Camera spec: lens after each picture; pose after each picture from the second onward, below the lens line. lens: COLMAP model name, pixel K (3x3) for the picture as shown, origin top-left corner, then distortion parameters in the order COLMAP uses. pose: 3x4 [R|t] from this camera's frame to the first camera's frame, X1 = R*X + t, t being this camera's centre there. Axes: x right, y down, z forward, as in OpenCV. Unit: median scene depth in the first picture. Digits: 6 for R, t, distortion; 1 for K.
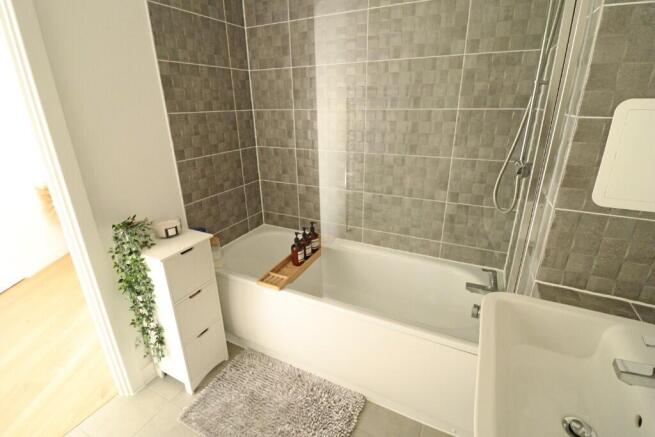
lens RADIAL K [[302.5, 0, 327.7], [0, 302.5, 213.1], [0, 0, 1]] dist [-0.003267, -0.011085]
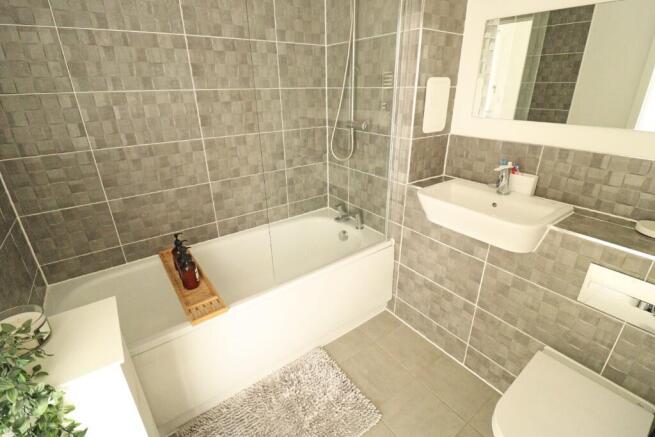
lens RADIAL K [[302.5, 0, 327.7], [0, 302.5, 213.1], [0, 0, 1]] dist [-0.003267, -0.011085]
pose [[0.453568, -0.332495, 0.826876, -0.589682], [0.311106, 0.928505, 0.202709, -0.067813], [-0.835158, 0.165304, 0.524581, 0.281498]]
